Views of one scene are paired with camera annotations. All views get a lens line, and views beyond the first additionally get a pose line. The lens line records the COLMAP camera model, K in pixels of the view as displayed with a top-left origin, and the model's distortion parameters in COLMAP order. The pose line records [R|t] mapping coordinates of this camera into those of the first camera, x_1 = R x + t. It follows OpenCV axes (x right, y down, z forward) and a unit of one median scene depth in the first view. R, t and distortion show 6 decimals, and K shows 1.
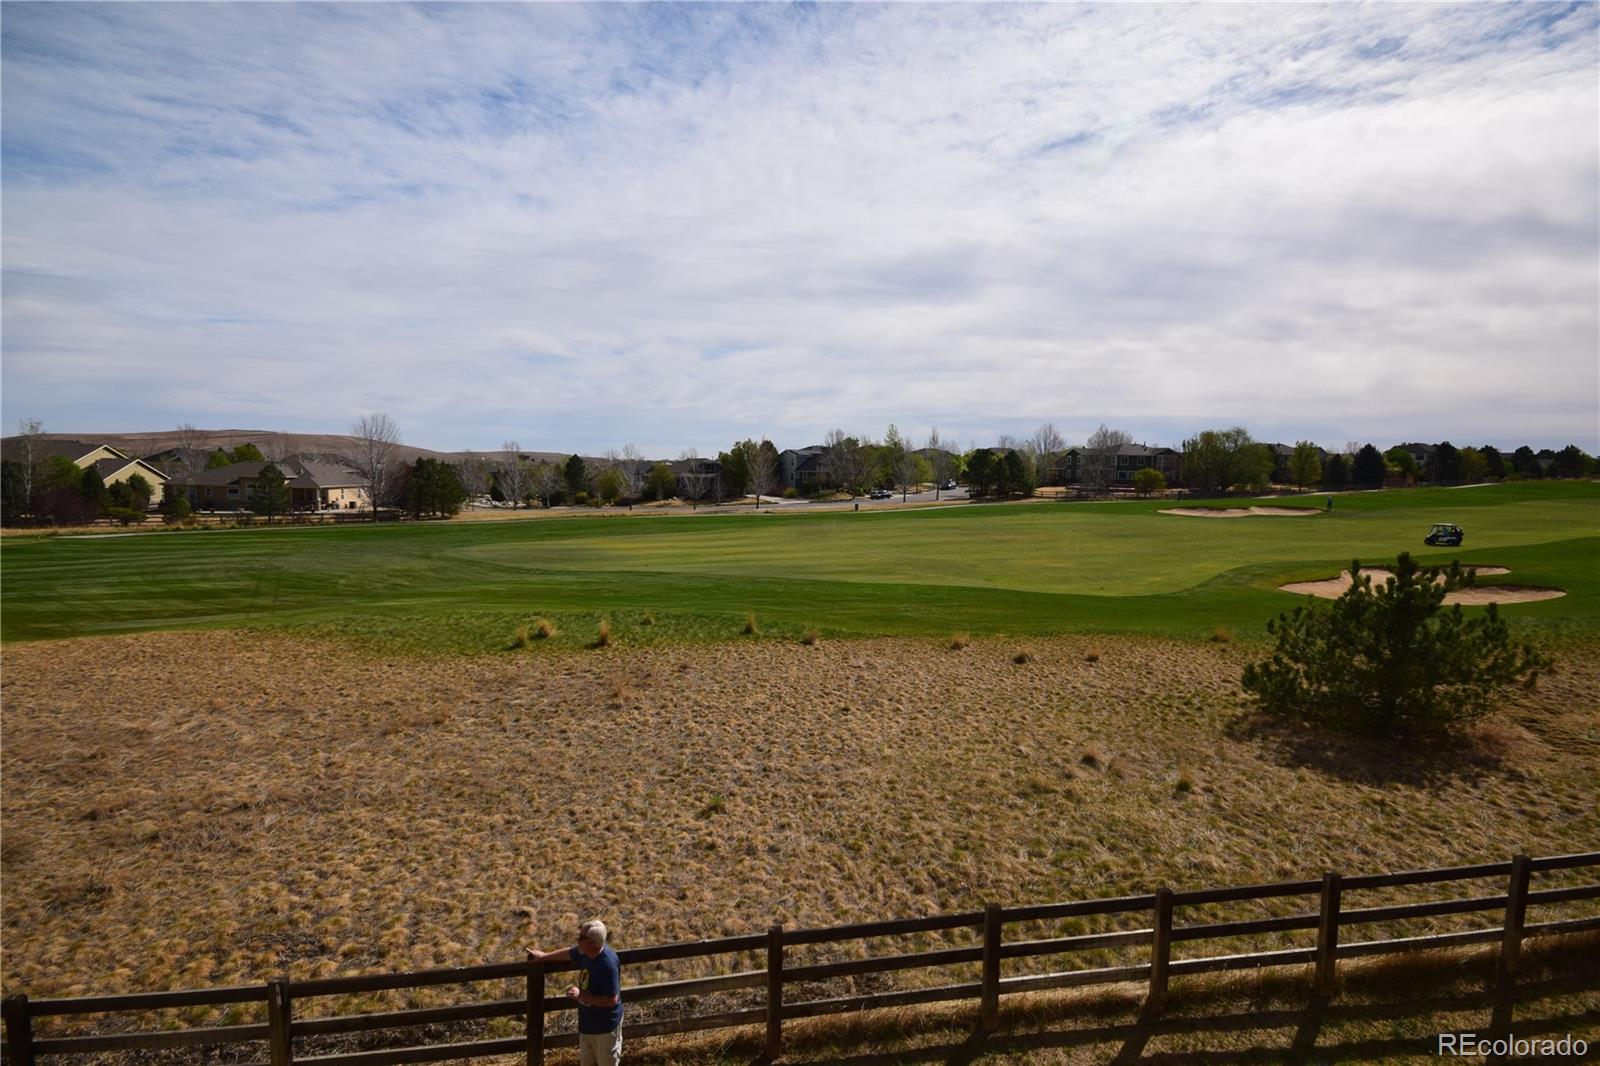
lens RADIAL K [[765.9, 0, 803.3], [0, 765.9, 523.8], [0, 0, 1]] dist [0.012960, -0.007411]
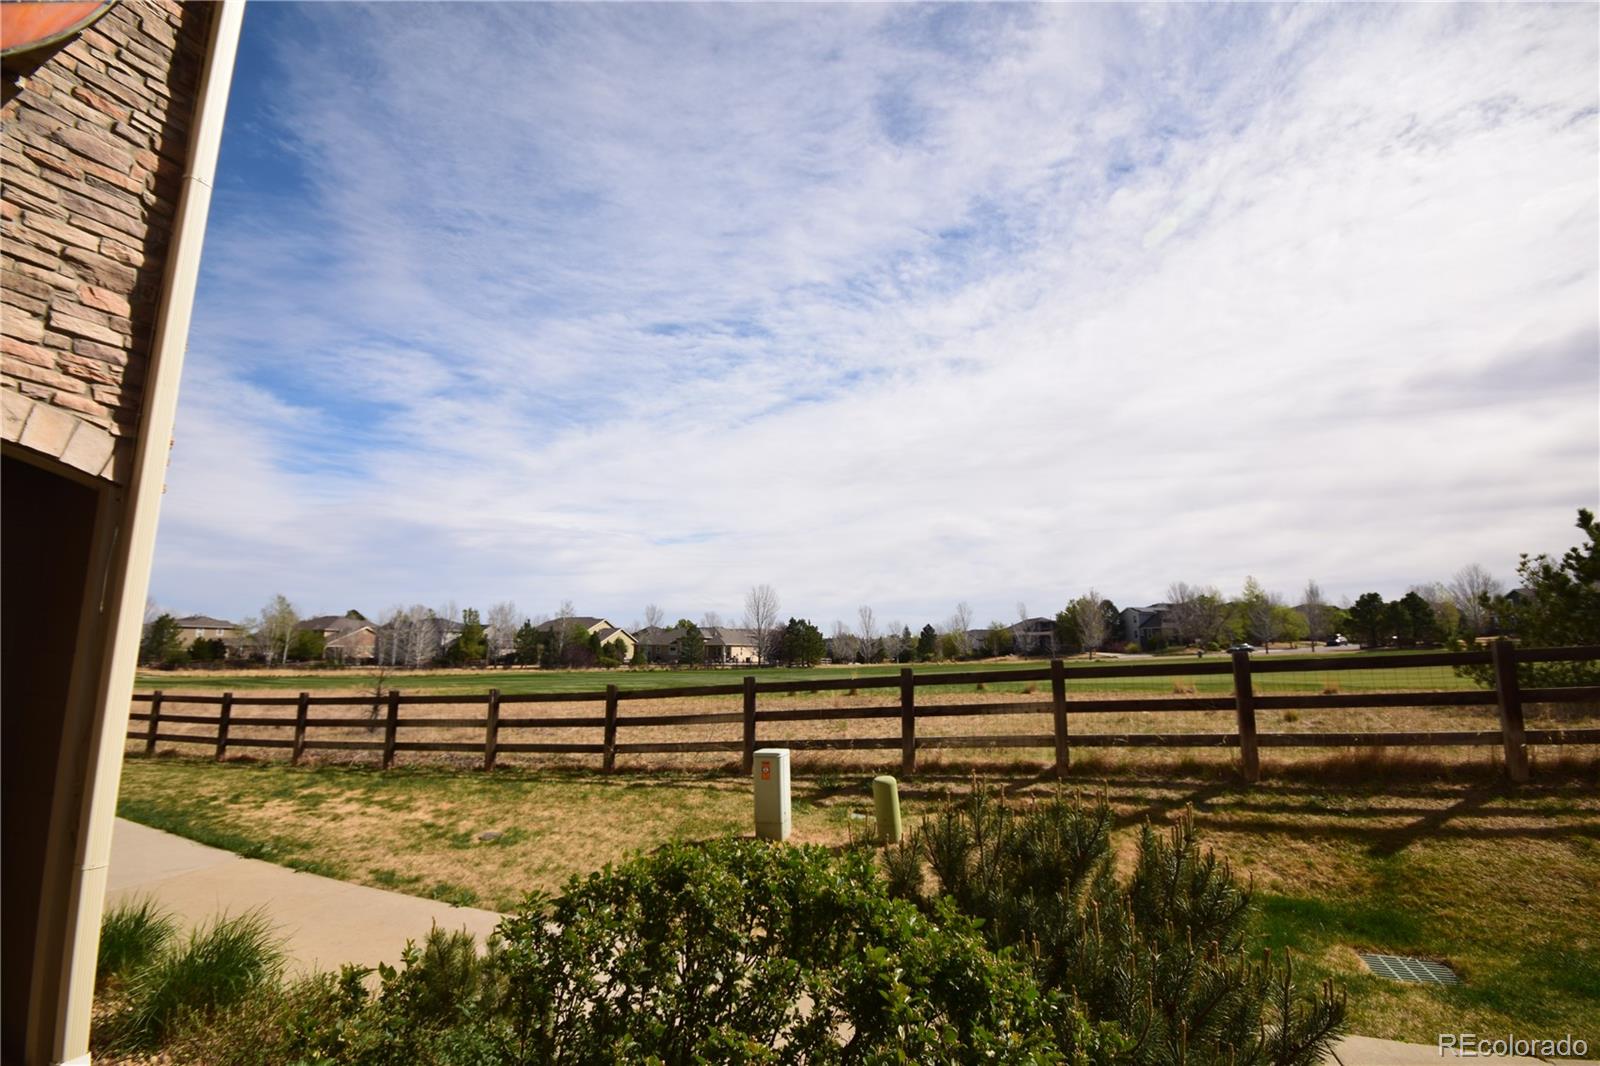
lens RADIAL K [[708.4, 0, 798.6], [0, 708.4, 525.4], [0, 0, 1]] dist [0.011284, -0.011737]
pose [[0.881707, -0.097570, -0.461598, 0.088452], [-0.019525, 0.969998, -0.242328, 0.073923], [0.471393, 0.222675, 0.853349, -0.018845]]
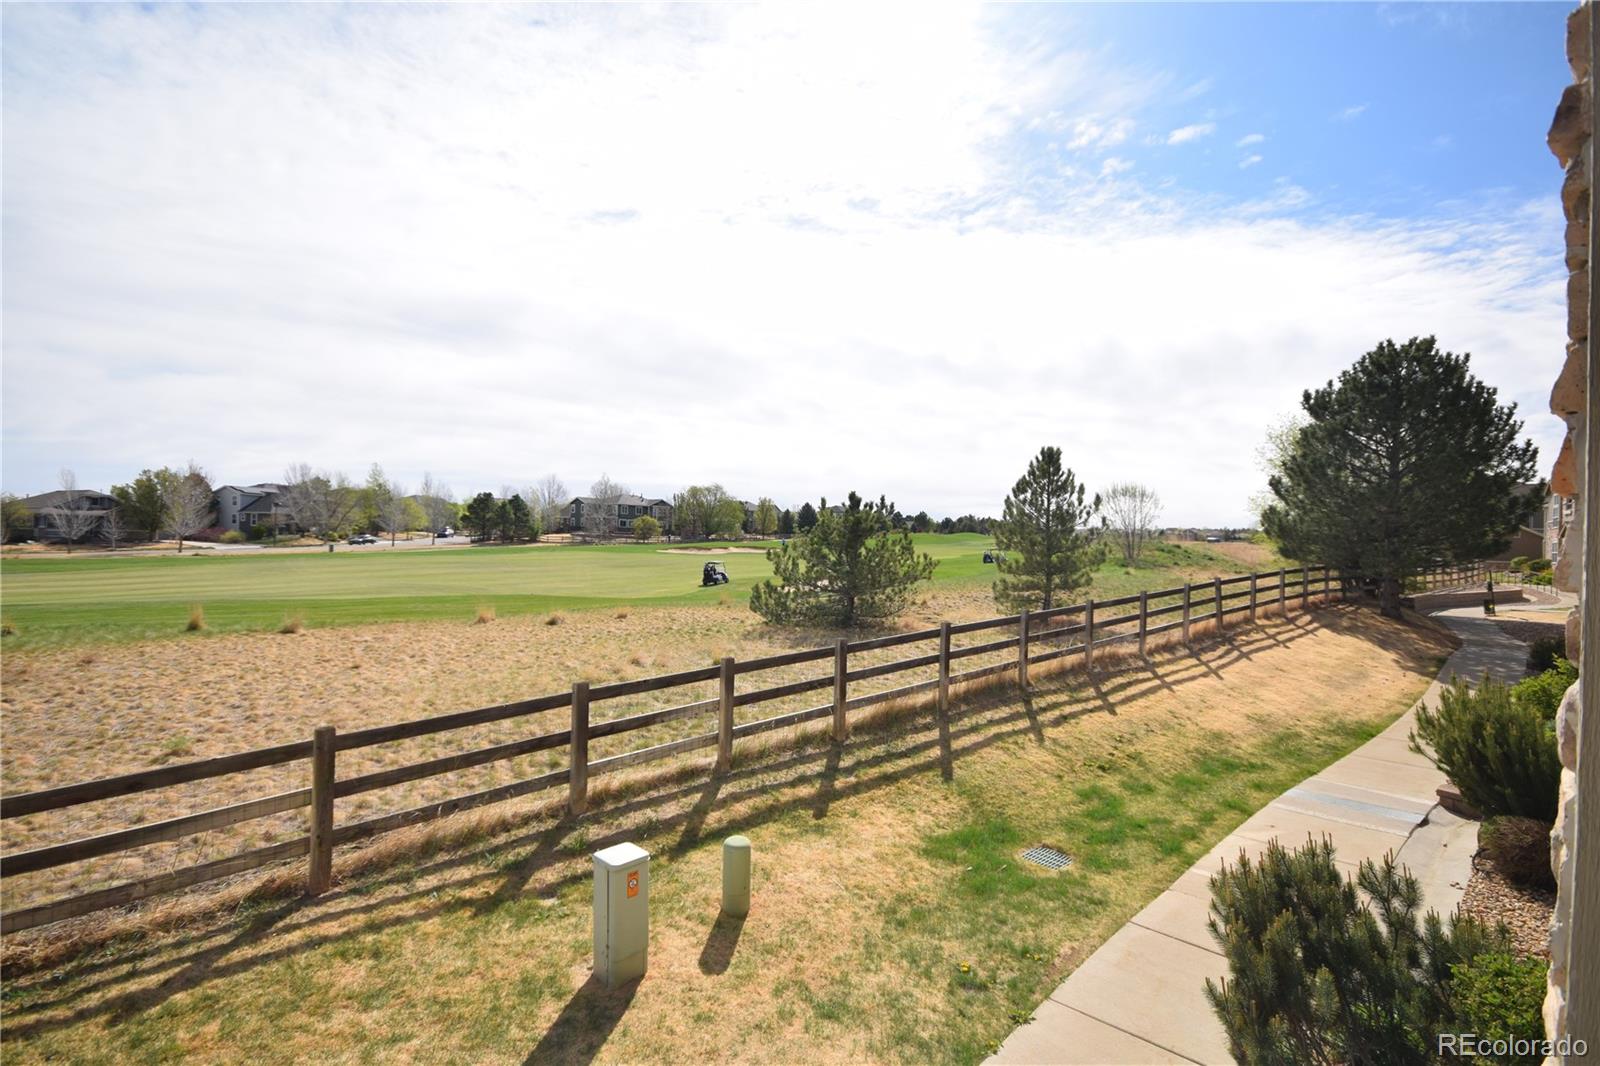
lens RADIAL K [[765.9, 0, 800.2], [0, 765.9, 537.9], [0, 0, 1]] dist [0.012960, -0.007411]
pose [[0.810487, 0.006823, 0.585717, -0.014343], [0.031643, 0.997962, -0.055412, 0.051063], [-0.584902, 0.063445, 0.808619, 0.003071]]
